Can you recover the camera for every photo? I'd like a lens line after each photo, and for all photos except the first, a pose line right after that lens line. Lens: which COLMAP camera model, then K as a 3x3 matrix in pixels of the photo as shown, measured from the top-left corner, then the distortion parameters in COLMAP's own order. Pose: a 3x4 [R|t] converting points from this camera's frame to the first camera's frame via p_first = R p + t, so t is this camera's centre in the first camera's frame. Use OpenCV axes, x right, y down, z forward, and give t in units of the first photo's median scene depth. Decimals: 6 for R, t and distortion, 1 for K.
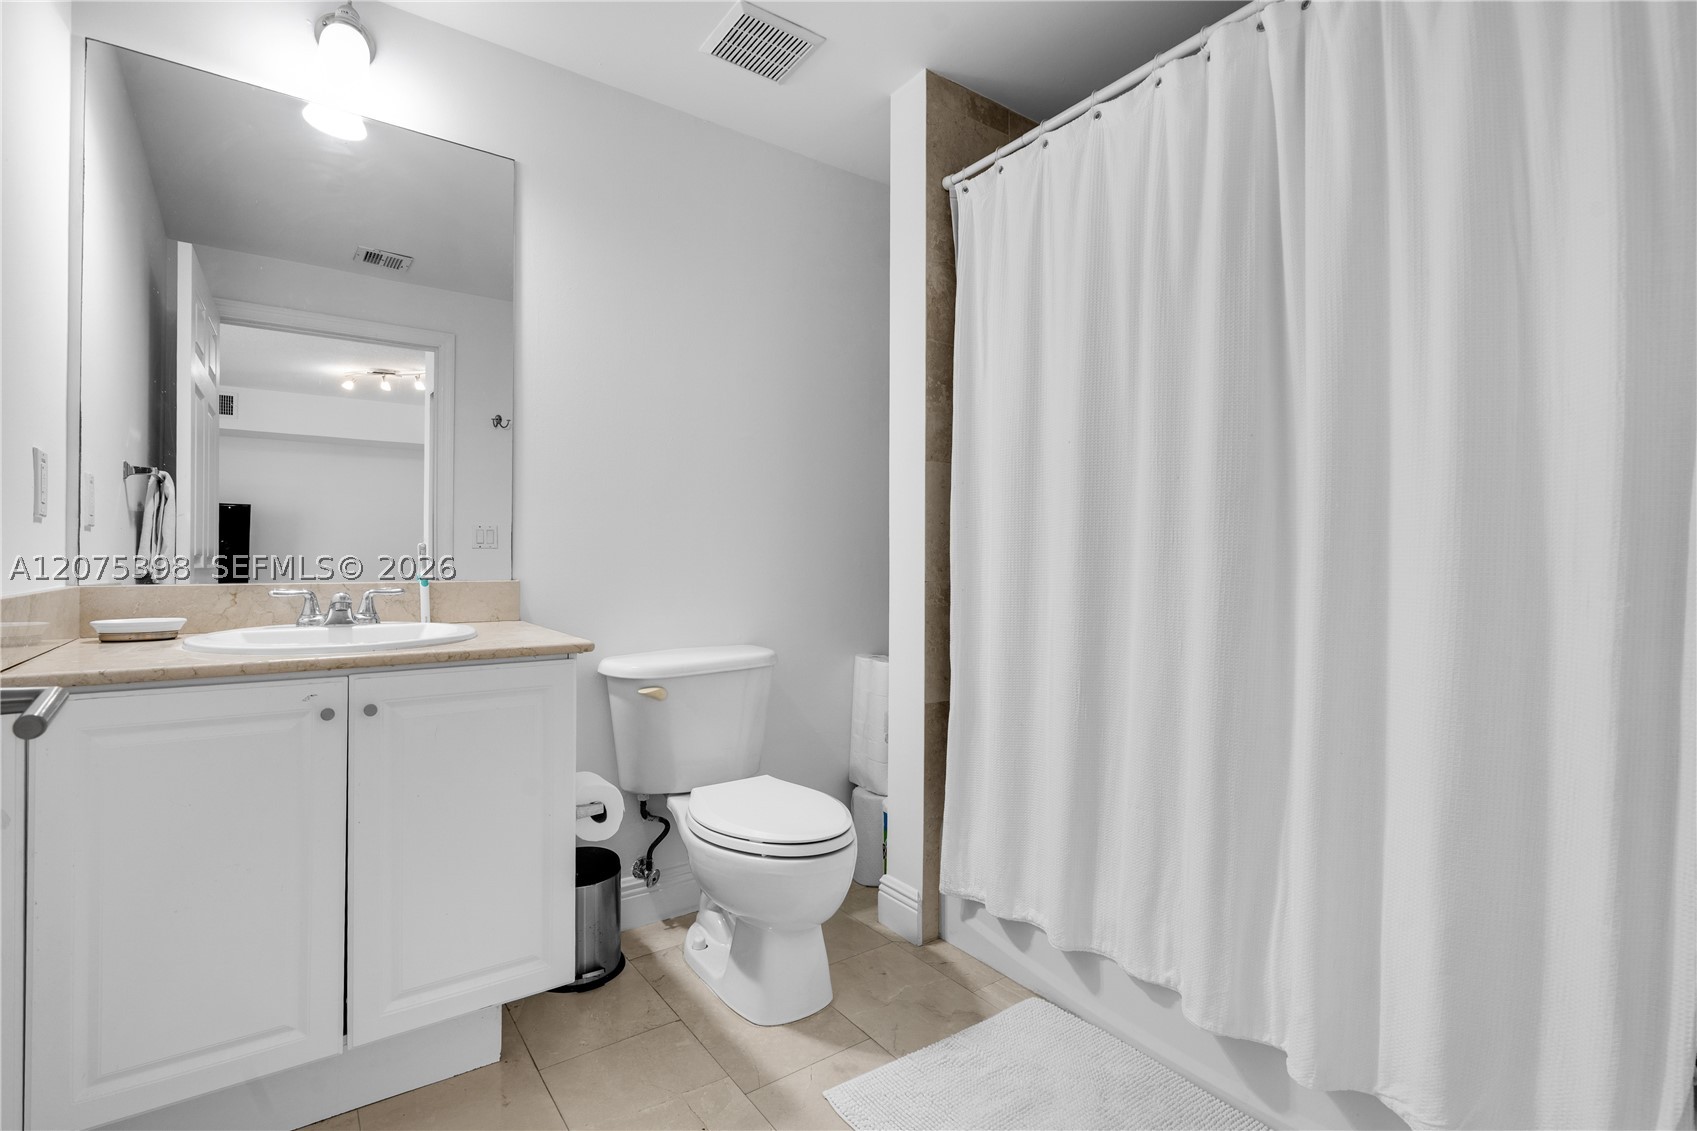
lens RADIAL K [[782.4, 0, 840.4], [0, 782.4, 563.6], [0, 0, 1]] dist [-0.002453, 0.001799]
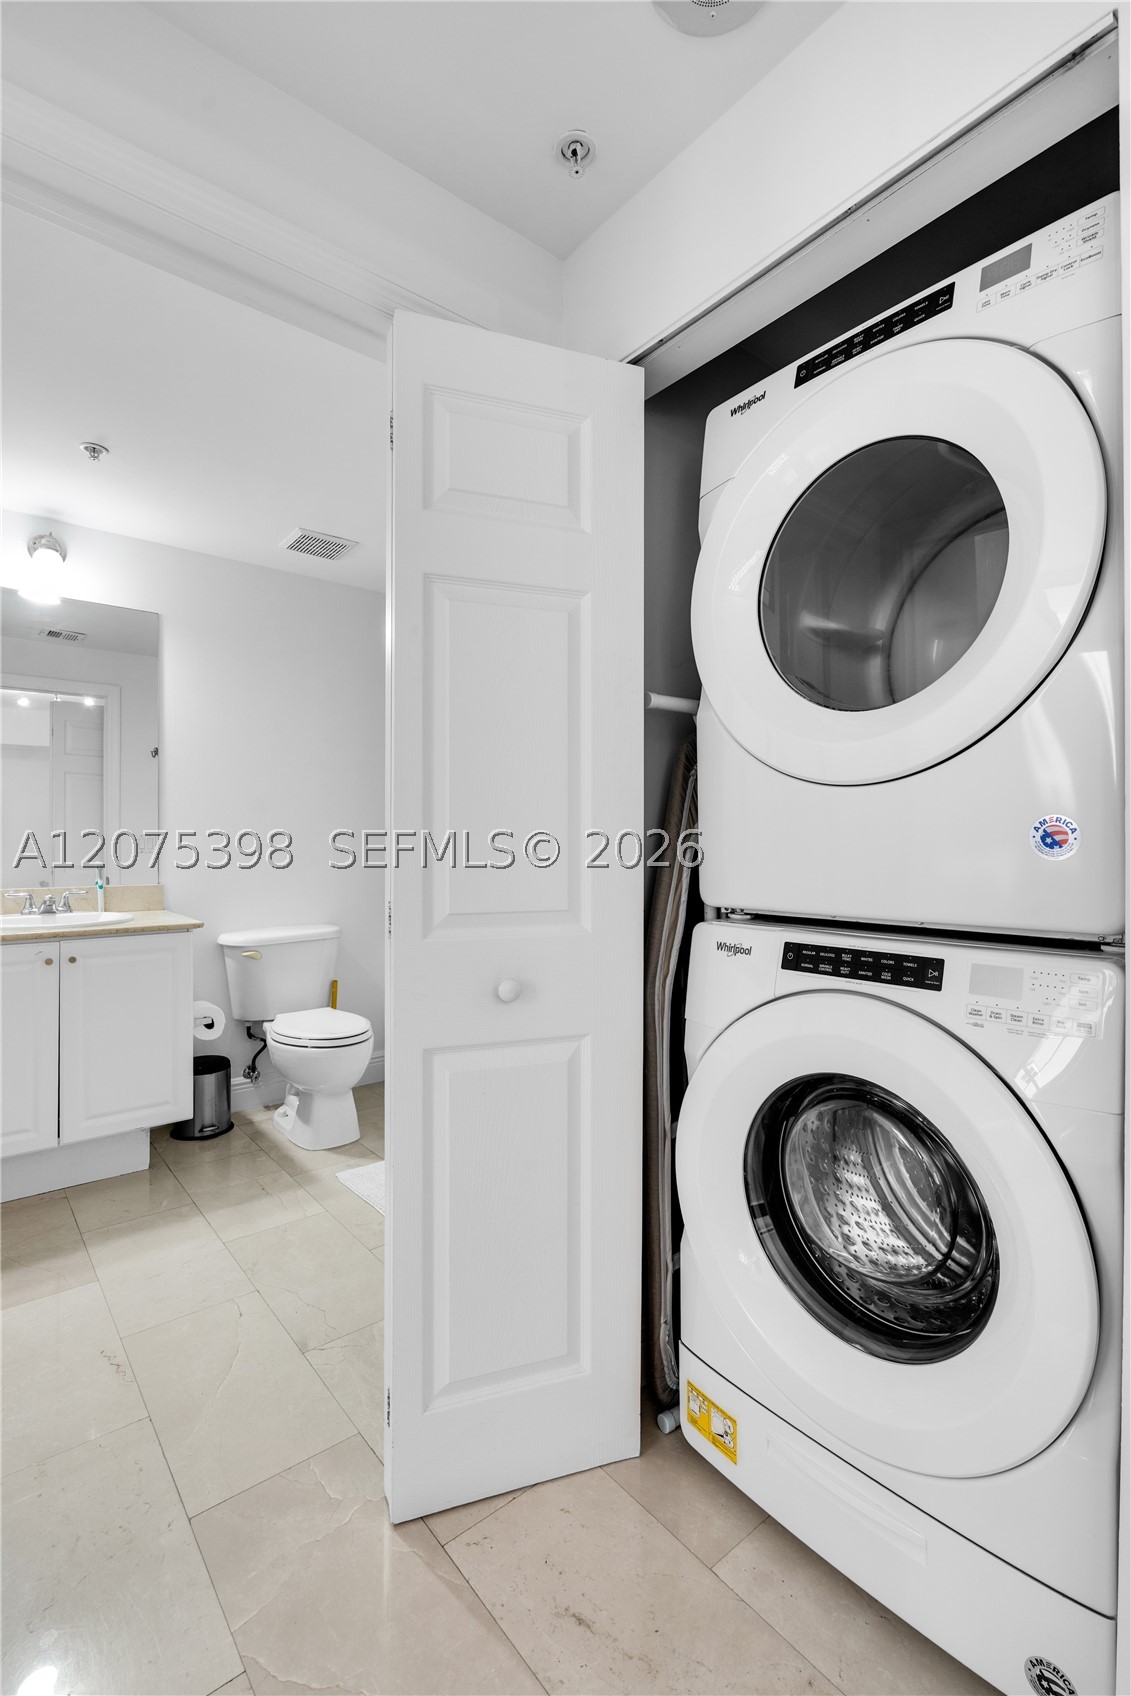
lens RADIAL K [[782.0, 0, 572.7], [0, 782.0, 842.8], [0, 0, 1]] dist [-0.002453, 0.001799]
pose [[0.997871, -0.007276, 0.064808, 0.335606], [0.007557, 0.999963, -0.004094, -0.052708], [-0.064776, 0.004575, 0.997889, -0.670165]]
